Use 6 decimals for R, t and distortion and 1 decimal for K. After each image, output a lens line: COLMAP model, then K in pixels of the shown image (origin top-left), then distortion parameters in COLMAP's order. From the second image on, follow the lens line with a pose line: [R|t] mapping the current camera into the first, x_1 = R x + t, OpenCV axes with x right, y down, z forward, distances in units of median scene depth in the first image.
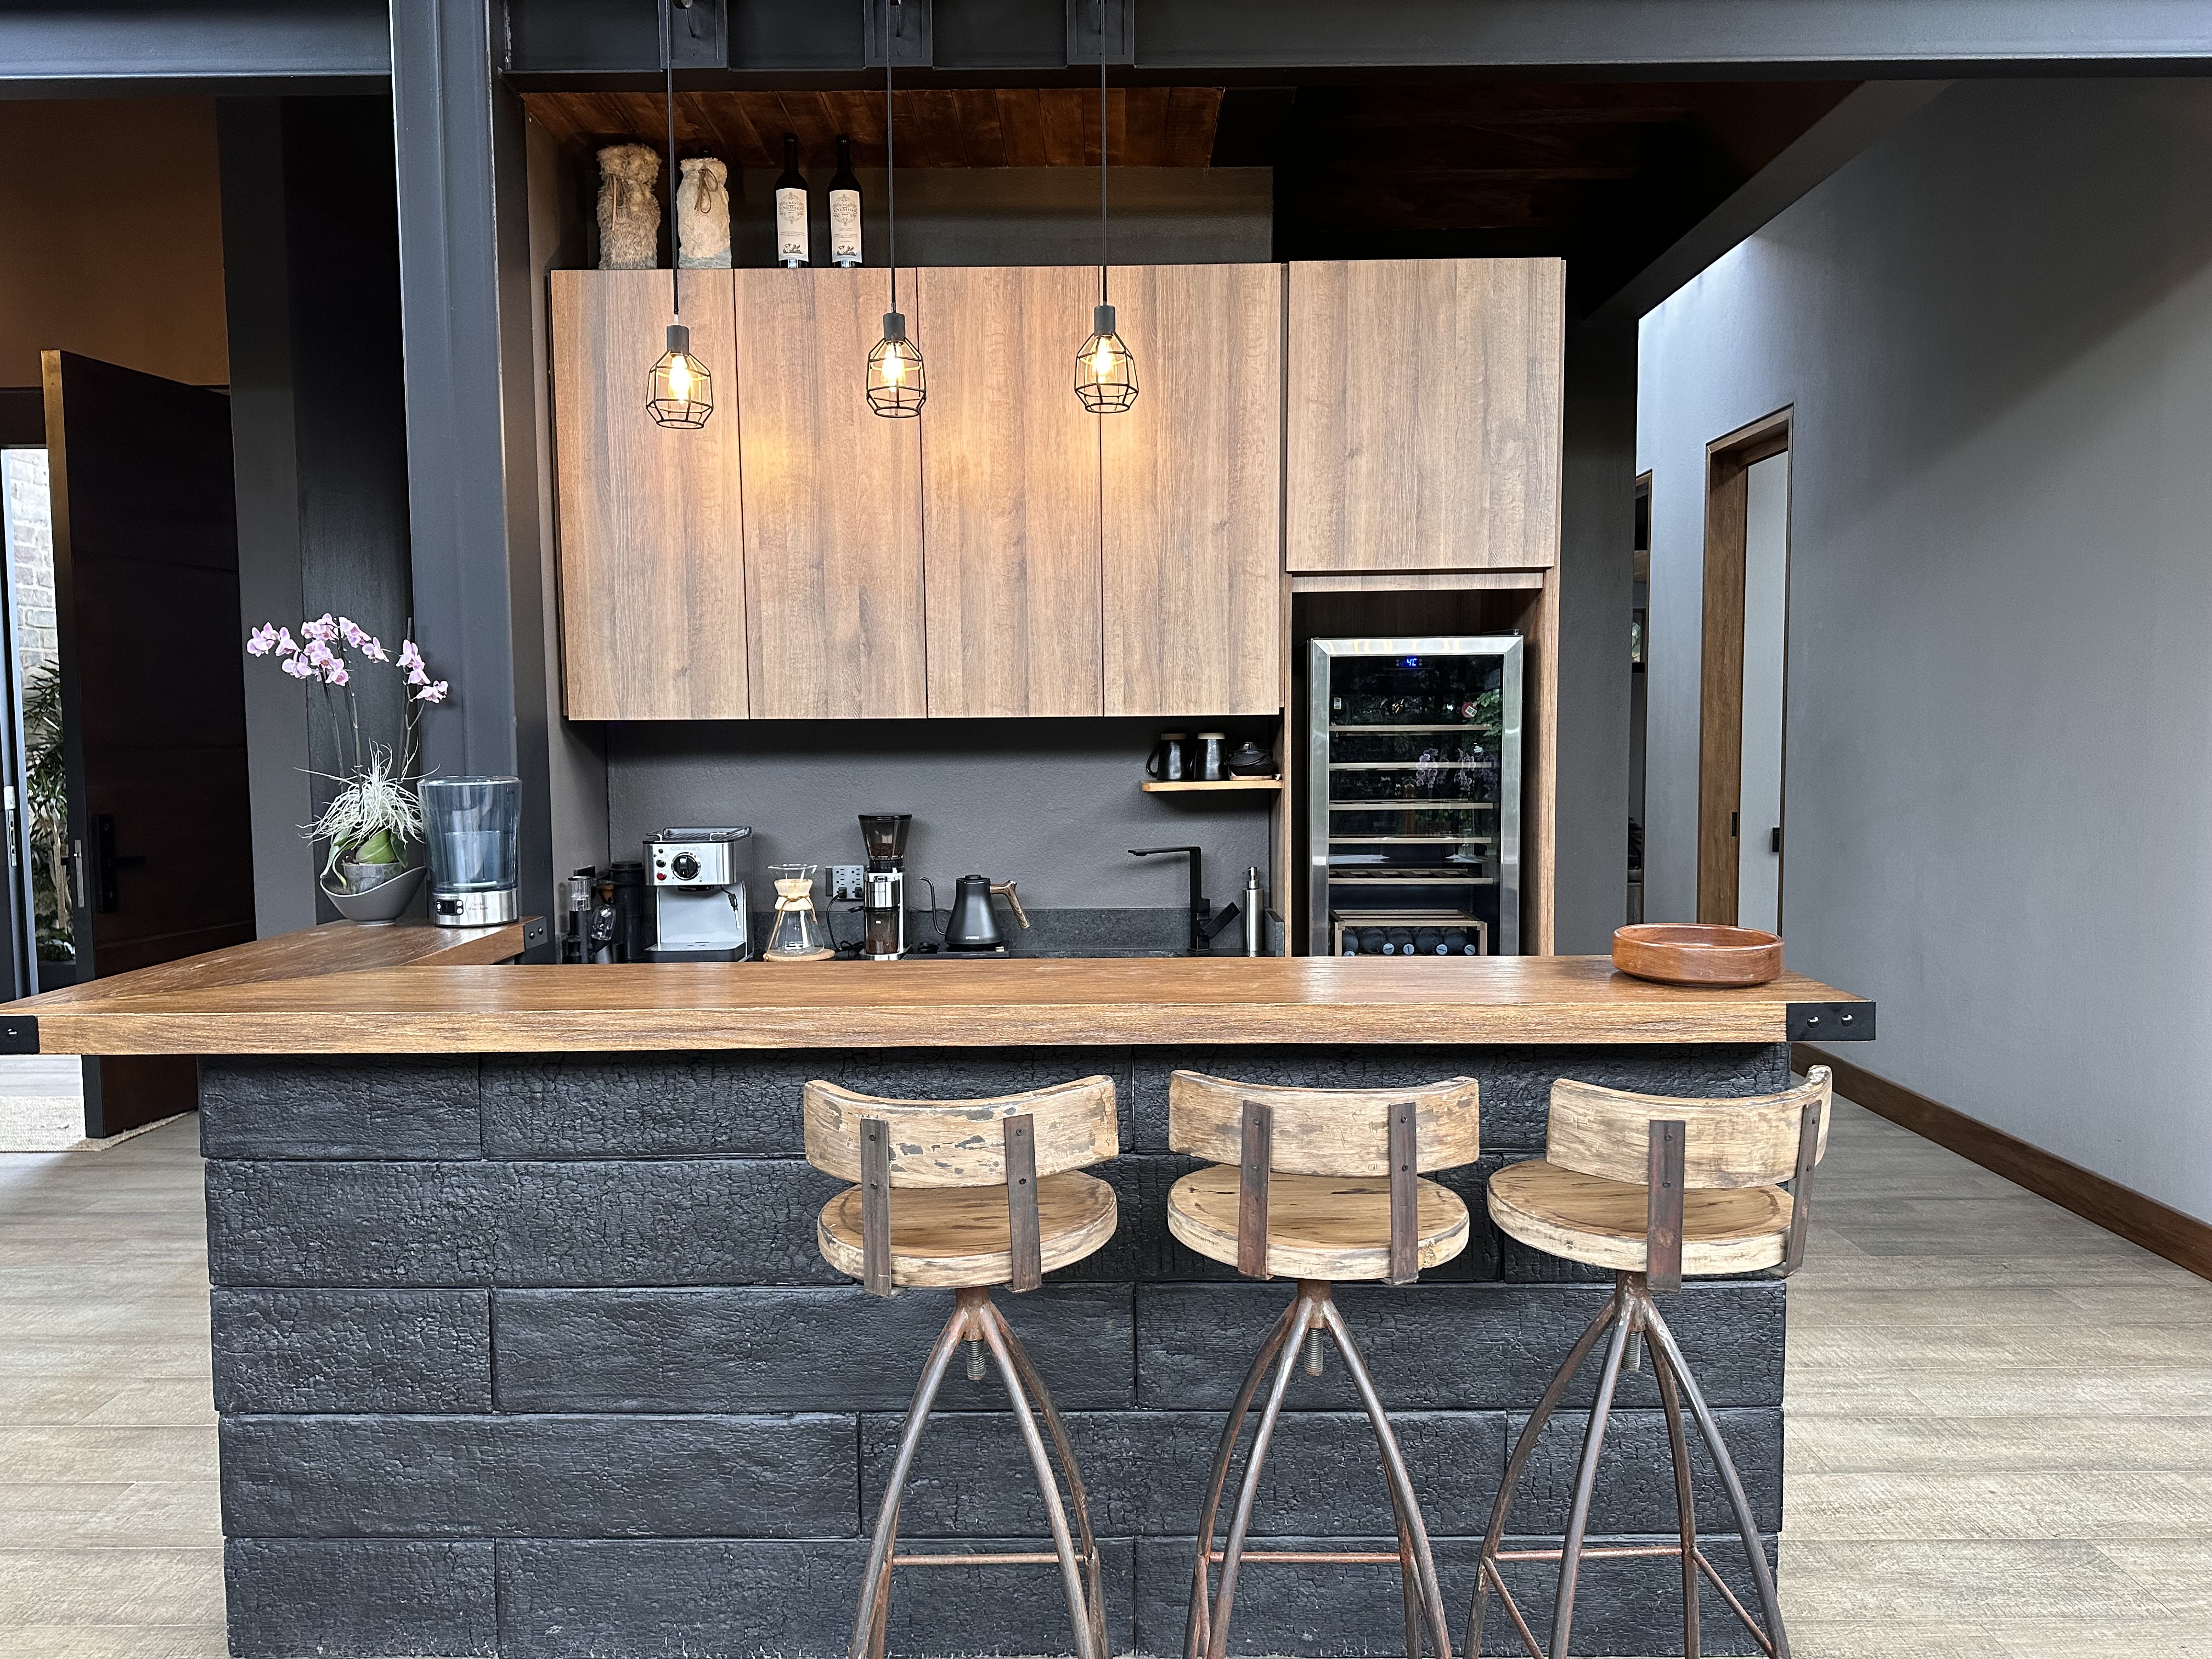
lens RADIAL K [[1545.8, 0, 1107.0], [0, 1545.8, 839.2], [0, 0, 1]] dist [0.068911, -0.075128]
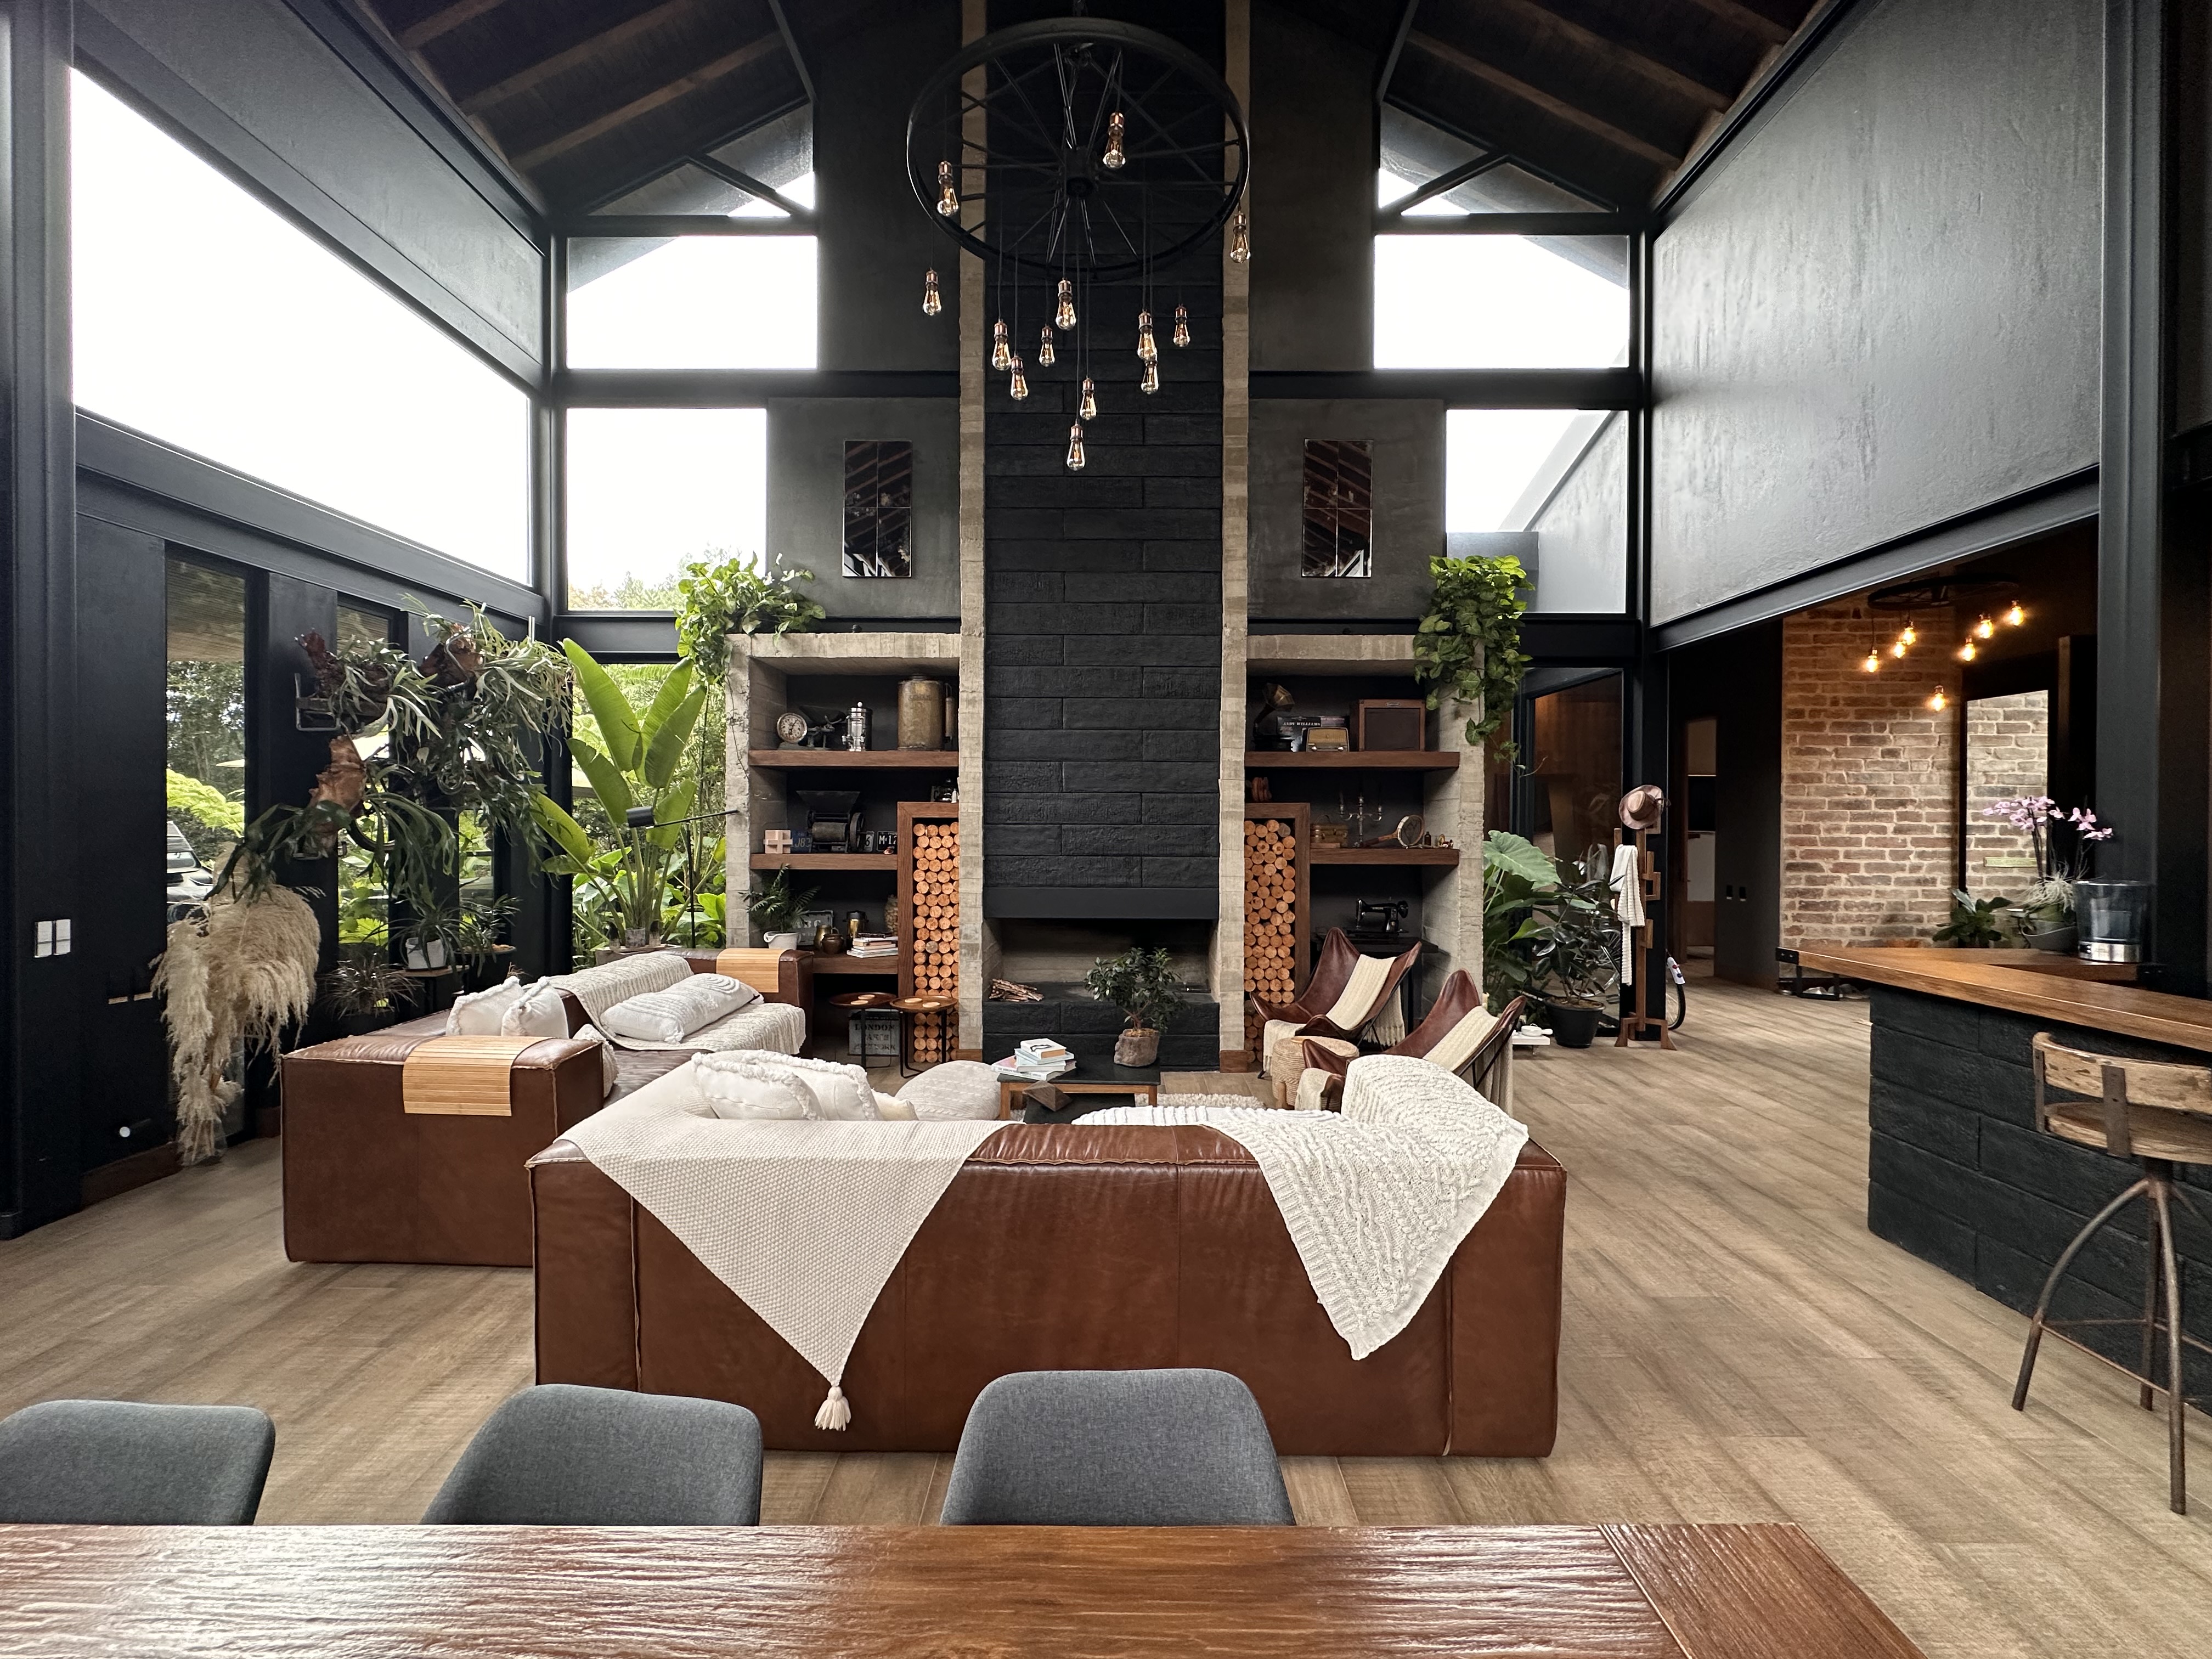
lens RADIAL K [[880.3, 0, 1102.6], [0, 880.3, 824.0], [0, 0, 1]] dist [-0.000113, -0.000080]
pose [[-0.006711, 0.010694, -0.999920, 0.632066], [-0.076894, 0.996977, 0.011179, -0.026814], [0.997017, 0.076963, -0.005869, -0.184481]]
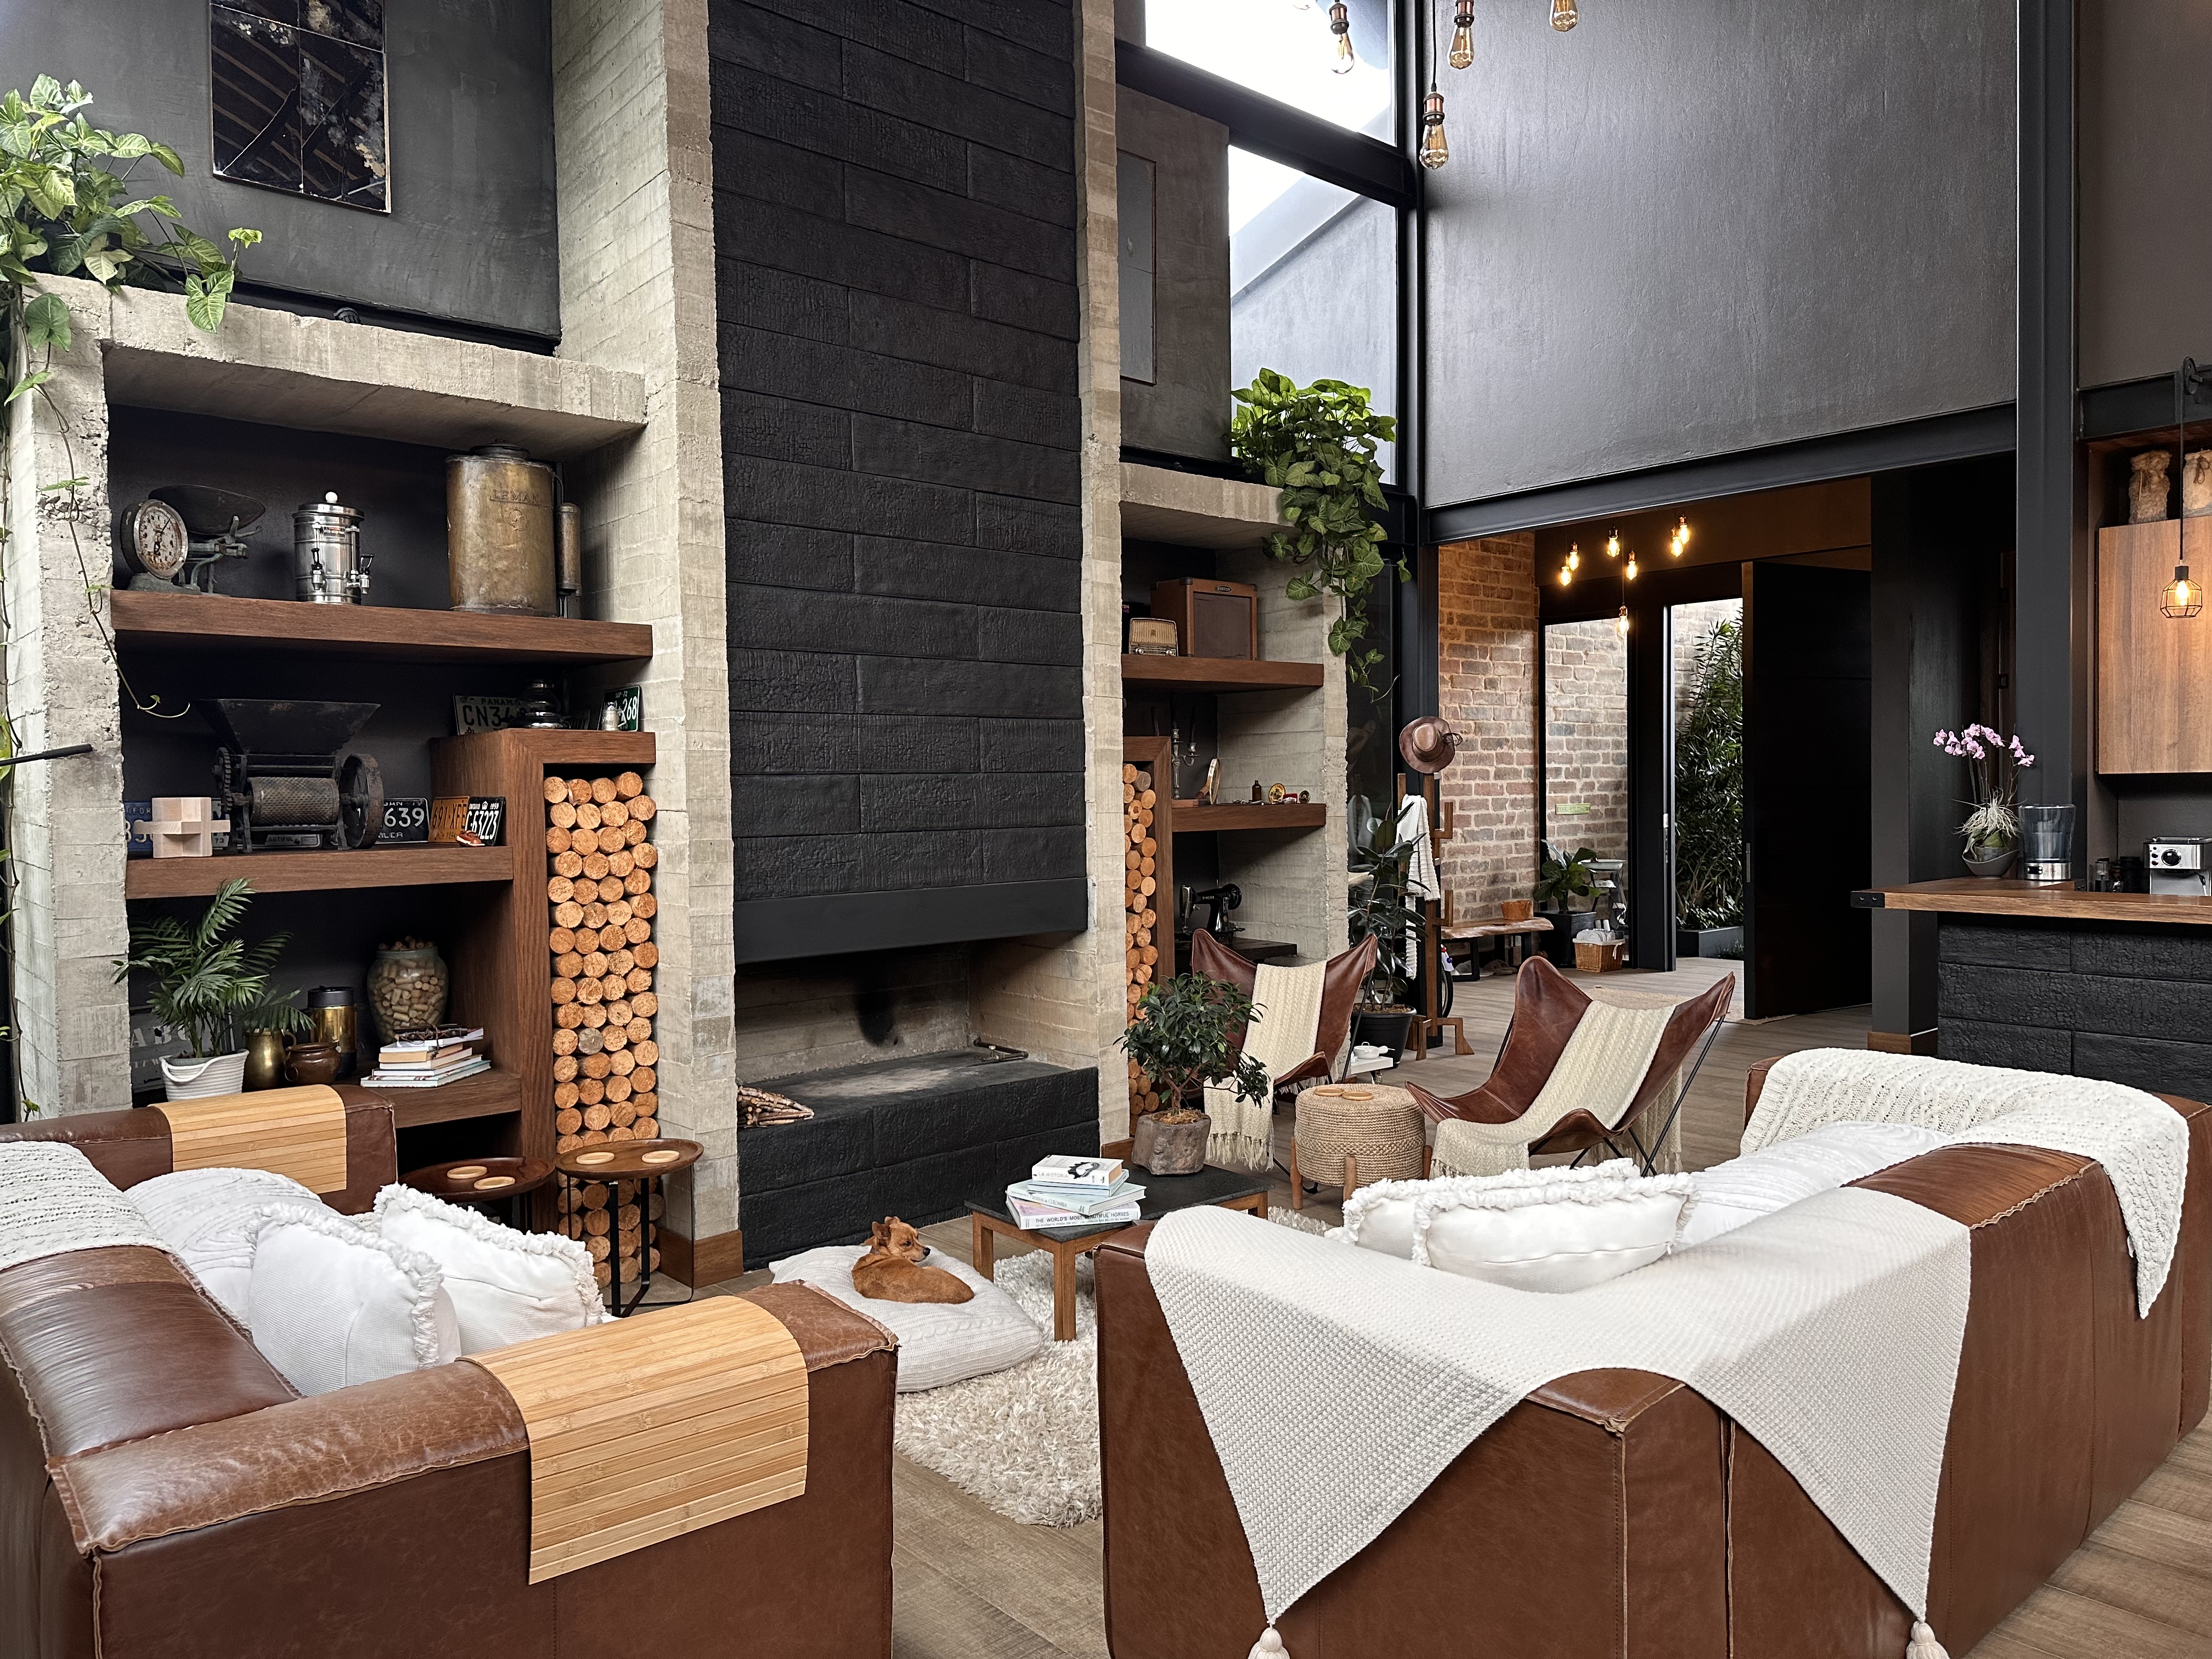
lens RADIAL K [[1545.8, 0, 1108.6], [0, 1545.8, 829.7], [0, 0, 1]] dist [0.068911, -0.075128]
pose [[0.667138, 0.020840, -0.744643, 0.267586], [-0.044466, 0.998940, -0.011882, 0.066365], [0.743606, 0.041038, 0.667358, -1.166958]]
